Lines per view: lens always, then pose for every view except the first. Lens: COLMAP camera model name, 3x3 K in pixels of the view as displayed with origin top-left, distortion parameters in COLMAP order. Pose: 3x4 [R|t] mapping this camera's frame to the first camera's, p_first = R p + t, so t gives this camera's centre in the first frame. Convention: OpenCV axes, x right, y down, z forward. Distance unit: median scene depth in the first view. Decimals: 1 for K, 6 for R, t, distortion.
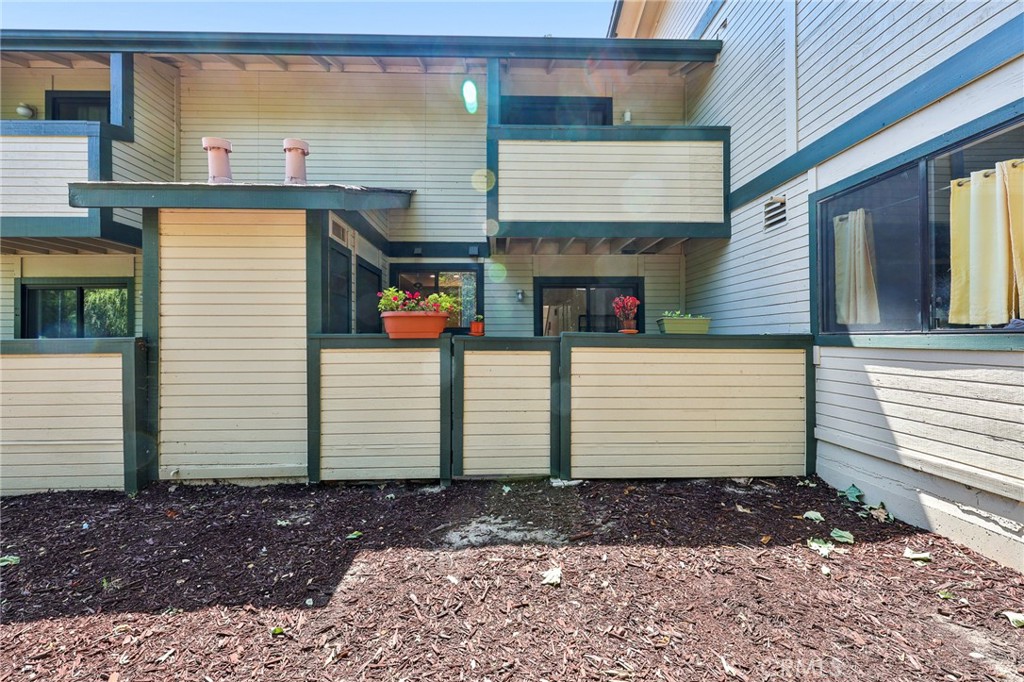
lens RADIAL K [[412.1, 0, 513.7], [0, 412.1, 338.8], [0, 0, 1]] dist [-0.001176, 0.000642]
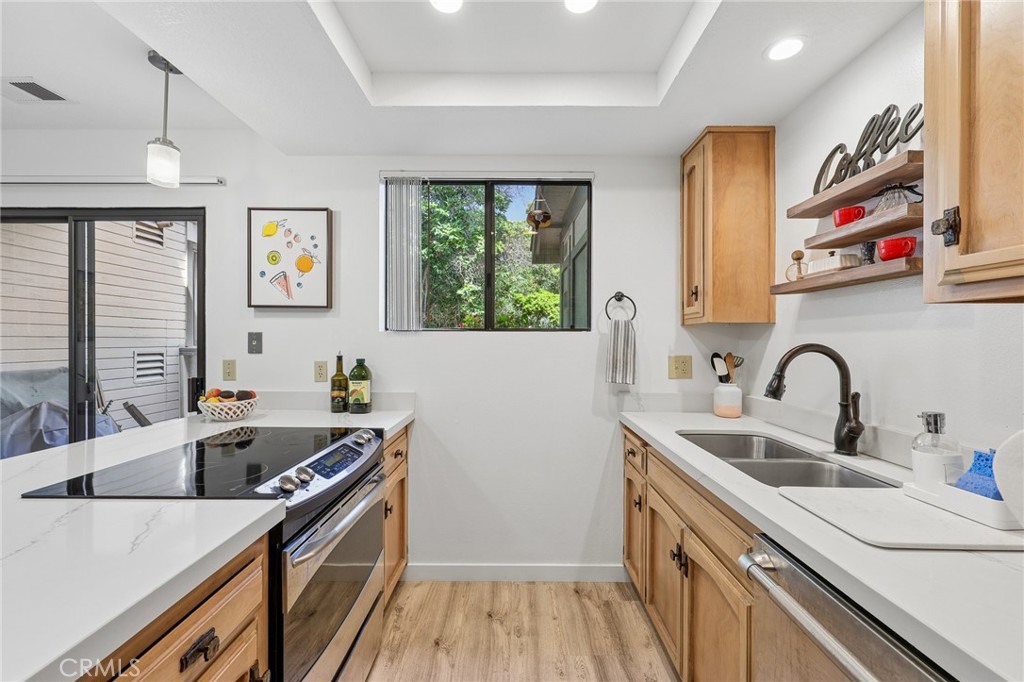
lens RADIAL K [[412.1, 0, 508.5], [0, 412.1, 338.8], [0, 0, 1]] dist [-0.001176, 0.000642]
pose [[-0.998775, 0.000706, 0.049478, -0.247167], [0.000359, 0.999975, -0.007008, -0.018814], [-0.049482, -0.006982, -0.998751, 1.533813]]
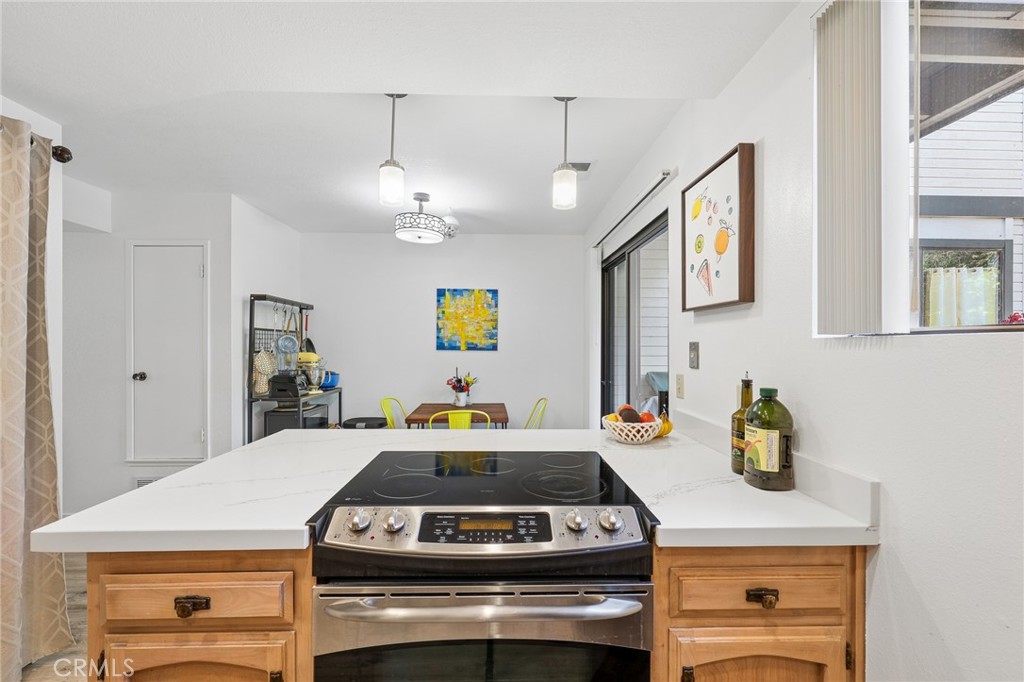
lens RADIAL K [[412.1, 0, 511.6], [0, 412.1, 344.0], [0, 0, 1]] dist [-0.001176, 0.000642]
pose [[0.007290, 0.006687, 0.999951, -0.304395], [-0.005116, 0.999965, -0.006650, -0.023671], [-0.999960, -0.005067, 0.007324, 1.284372]]
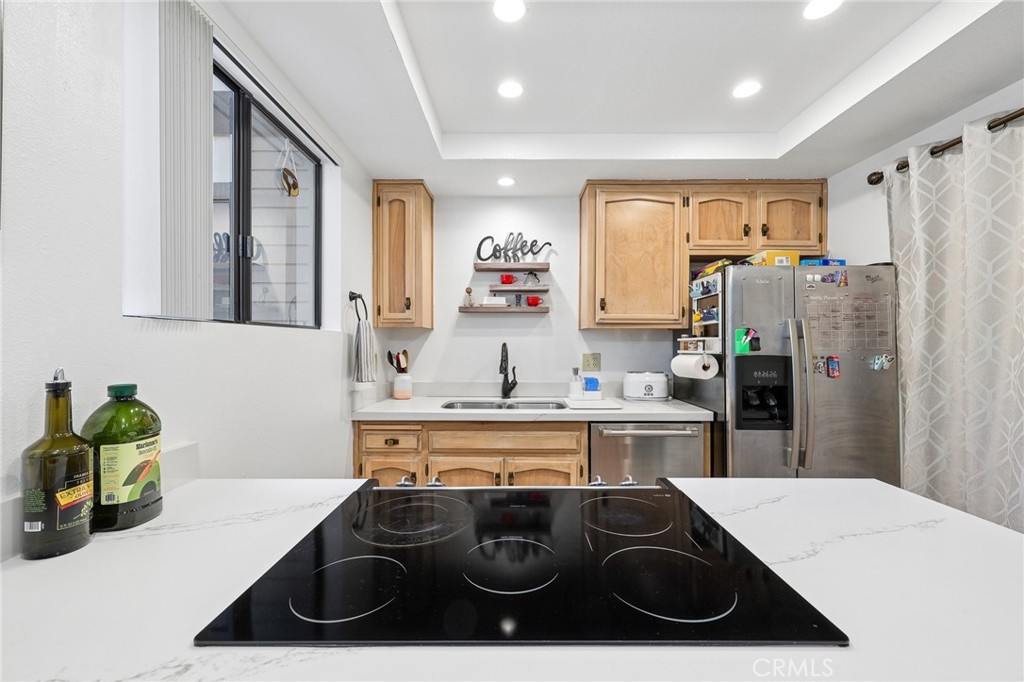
lens RADIAL K [[412.1, 0, 511.8], [0, 412.1, 343.0], [0, 0, 1]] dist [-0.001176, 0.000642]
pose [[-0.049132, 0.002462, -0.998789, 0.057551], [0.000323, 0.999997, 0.002449, -0.018433], [0.998792, -0.000202, -0.049133, 1.303079]]
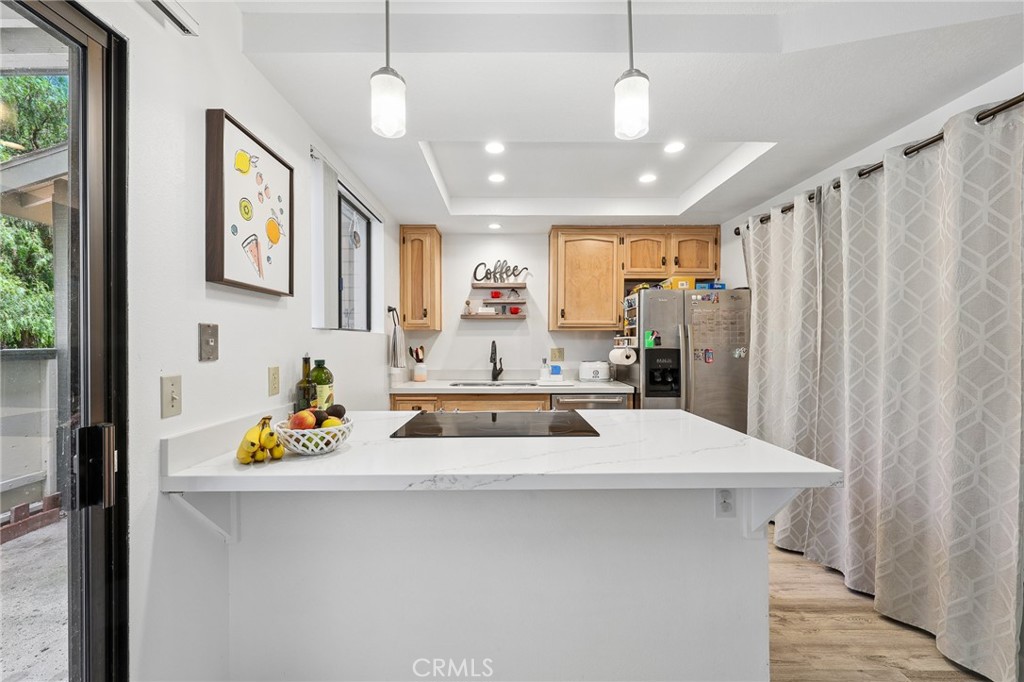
lens RADIAL K [[412.1, 0, 507.9], [0, 412.1, 343.5], [0, 0, 1]] dist [-0.001176, 0.000642]
pose [[-0.039711, 0.008665, -0.999174, 0.246110], [0.002670, 0.999960, 0.008566, -0.018612], [0.999208, -0.002327, -0.039733, 1.320434]]
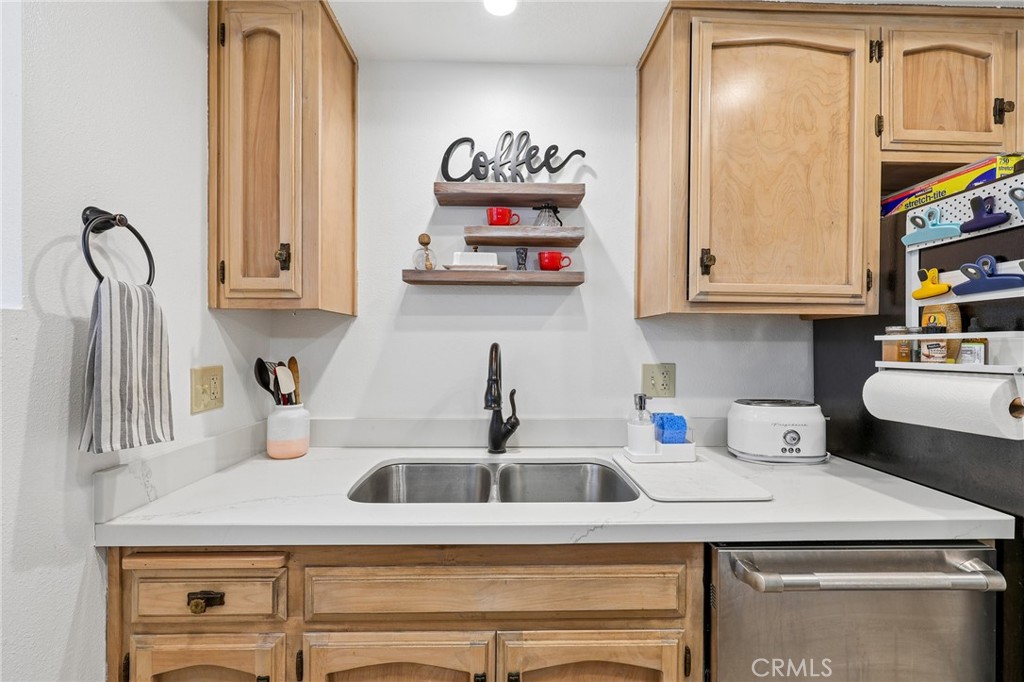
lens RADIAL K [[412.1, 0, 510.7], [0, 412.1, 344.7], [0, 0, 1]] dist [-0.001176, 0.000642]
pose [[-0.011908, 0.010699, -0.999872, -0.185213], [-0.003356, 0.999937, 0.010739, -0.019071], [0.999923, 0.003484, -0.011871, 1.282874]]
